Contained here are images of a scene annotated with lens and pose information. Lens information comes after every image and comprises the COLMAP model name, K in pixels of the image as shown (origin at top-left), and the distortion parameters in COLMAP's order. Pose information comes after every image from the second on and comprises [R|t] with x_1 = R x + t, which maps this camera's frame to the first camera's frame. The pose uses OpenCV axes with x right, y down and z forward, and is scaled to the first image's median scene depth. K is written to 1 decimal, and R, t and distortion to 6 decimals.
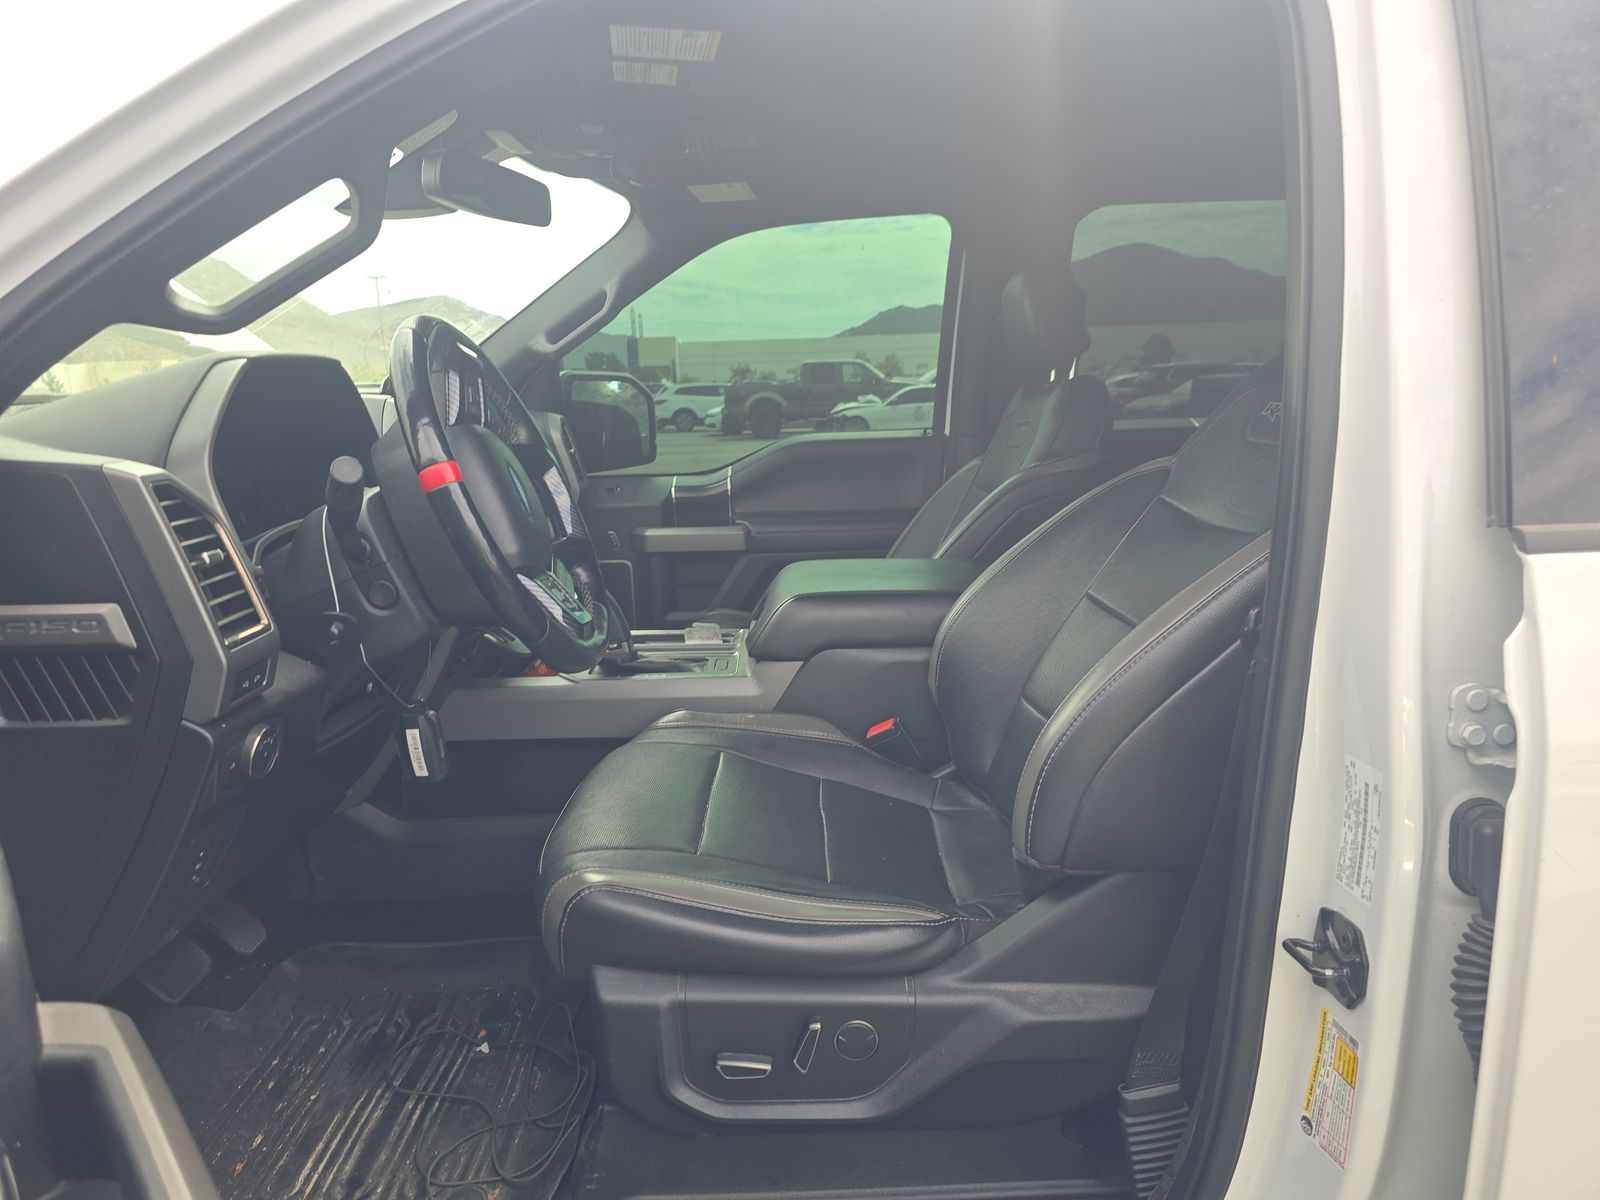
lens RADIAL K [[1105.3, 0, 797.9], [0, 1105.3, 604.3], [0, 0, 1]] dist [0.034861, -0.030385]
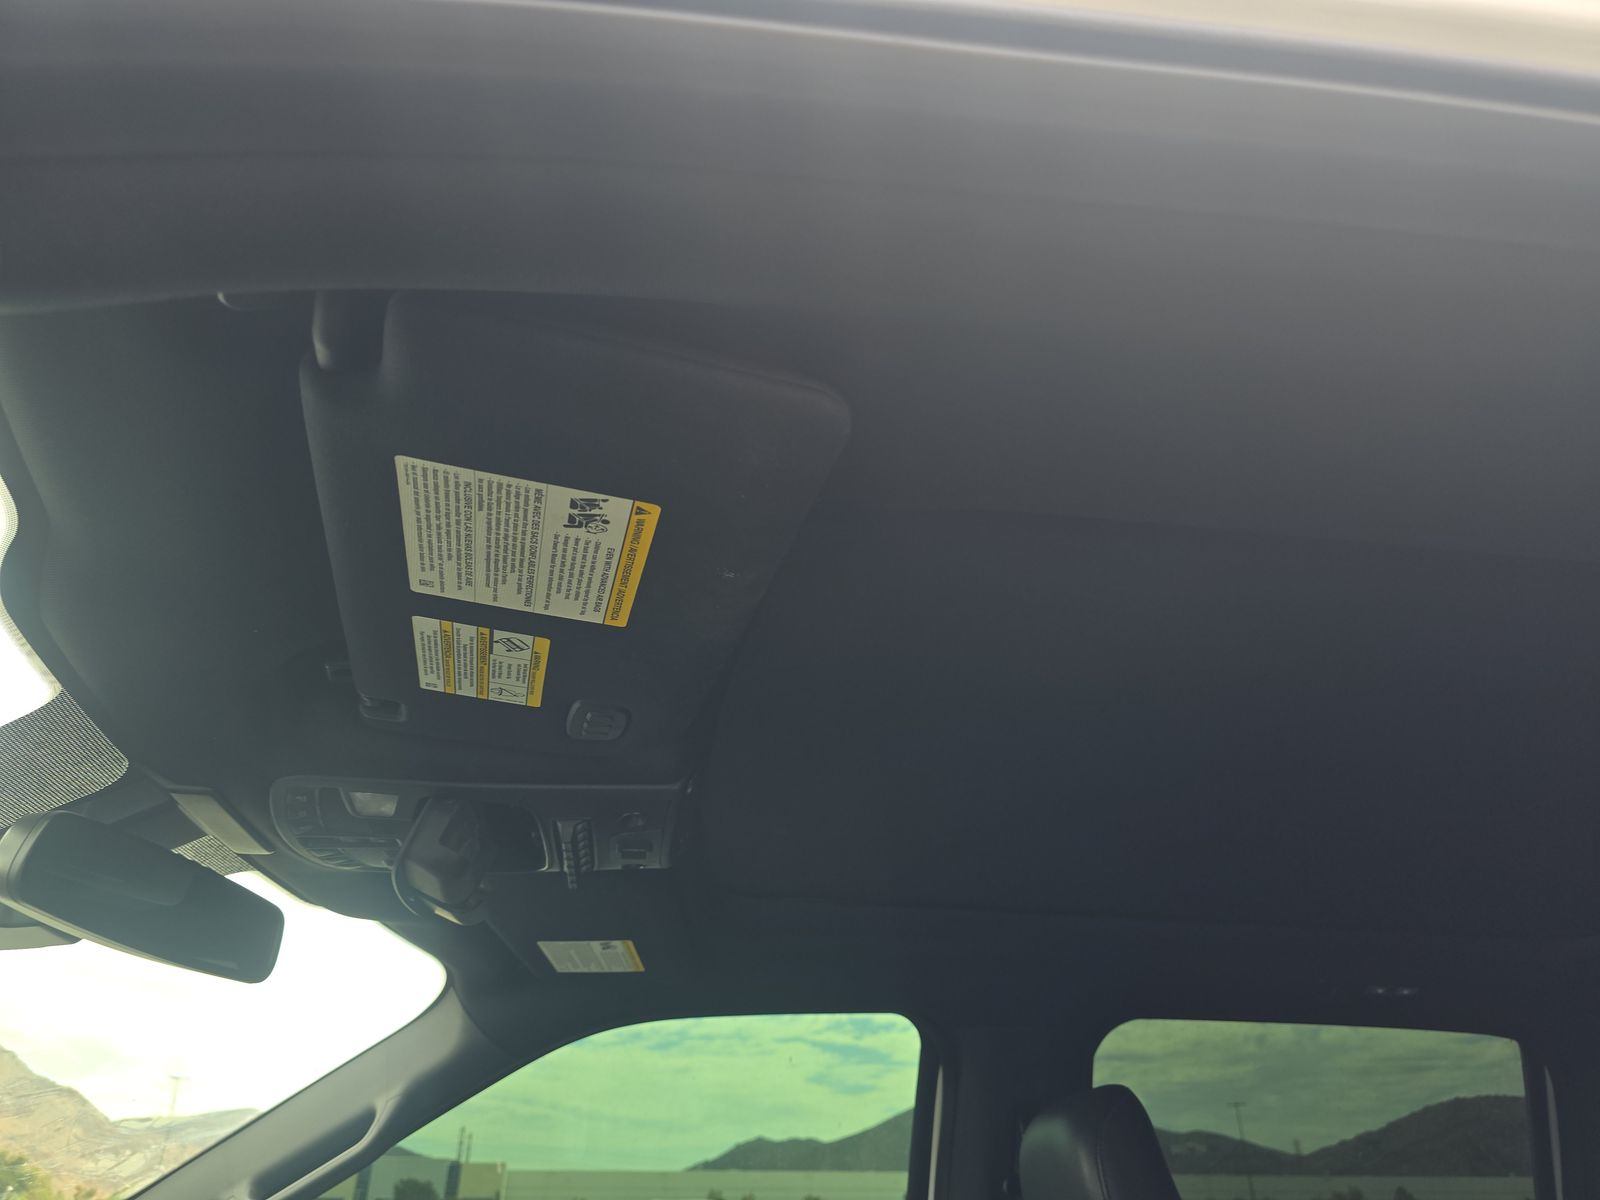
lens RADIAL K [[1105.3, 0, 809.6], [0, 1105.3, 609.2], [0, 0, 1]] dist [0.034861, -0.030385]
pose [[0.990503, 0.094412, 0.099948, -0.026538], [-0.007153, 0.761355, -0.648296, -0.107092], [-0.137303, 0.641424, 0.754800, 0.364767]]
